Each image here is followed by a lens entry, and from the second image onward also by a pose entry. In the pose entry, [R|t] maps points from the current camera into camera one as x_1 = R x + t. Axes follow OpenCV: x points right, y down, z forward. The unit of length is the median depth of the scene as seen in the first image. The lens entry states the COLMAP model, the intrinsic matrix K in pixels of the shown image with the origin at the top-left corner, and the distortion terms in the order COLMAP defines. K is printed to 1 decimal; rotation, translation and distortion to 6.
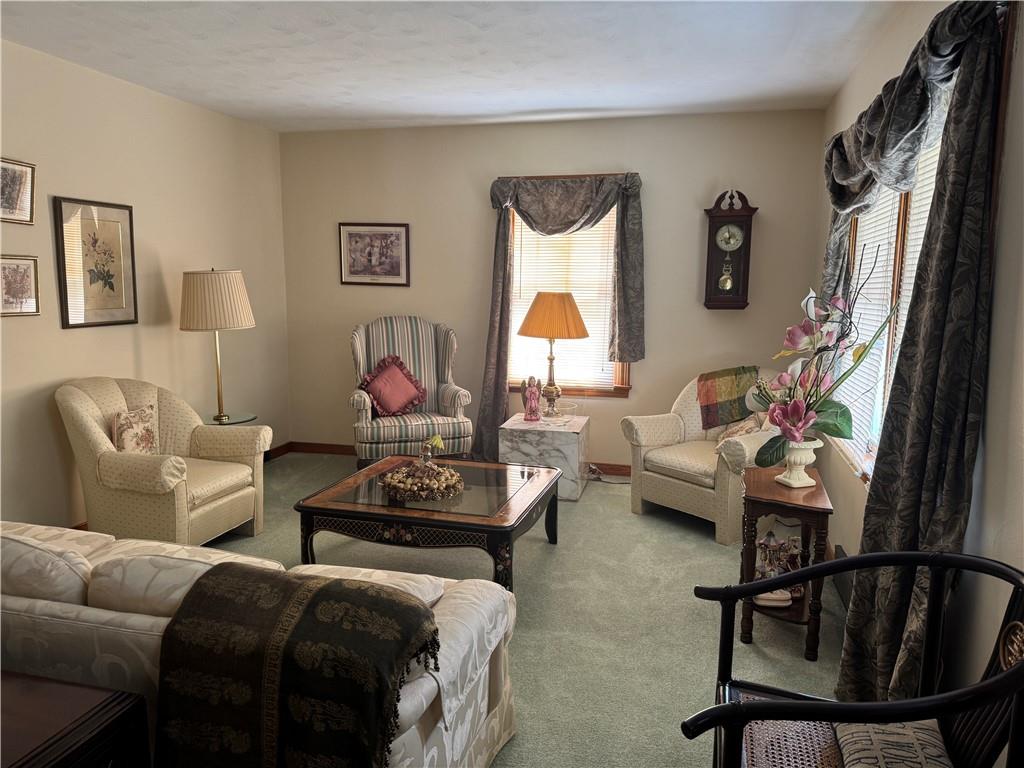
lens RADIAL K [[716.2, 0, 512.0], [0, 716.2, 384.0], [0, 0, 1]] dist [0.081443, -0.000411]
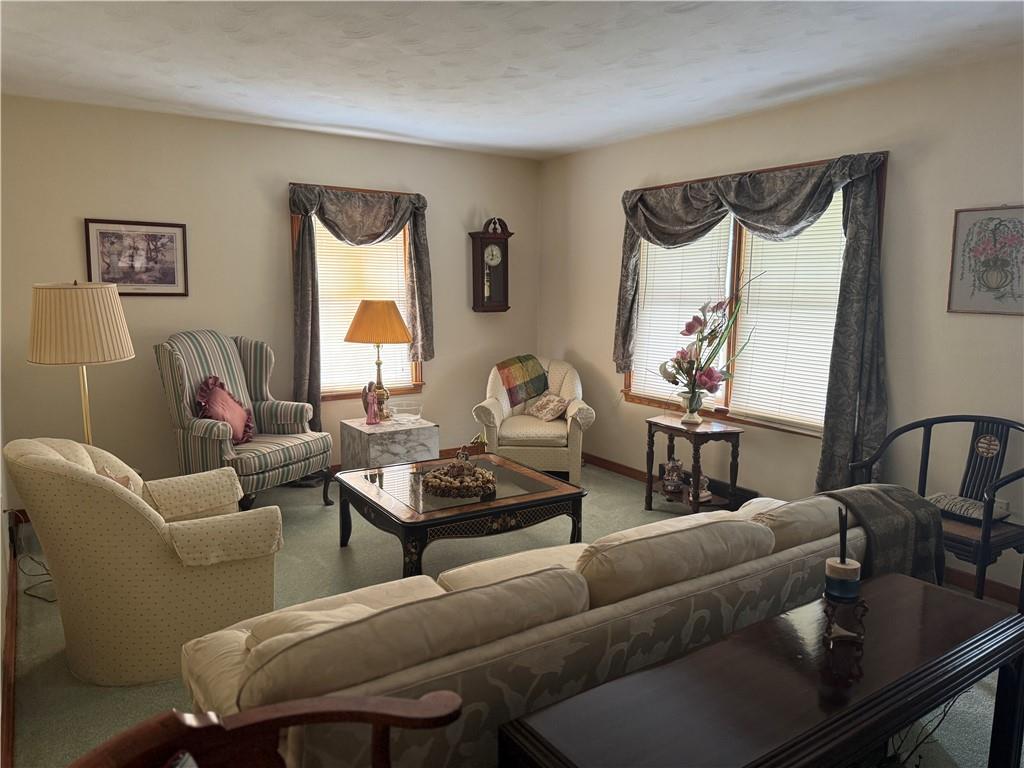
lens RADIAL K [[711.7, 0, 512.0], [0, 711.7, 384.0], [0, 0, 1]] dist [0.000675, -0.103963]
pose [[0.644380, -0.104734, 0.757499, -0.609970], [0.107200, 0.993167, 0.046127, -0.031915], [-0.757155, 0.051480, 0.651204, 0.175506]]
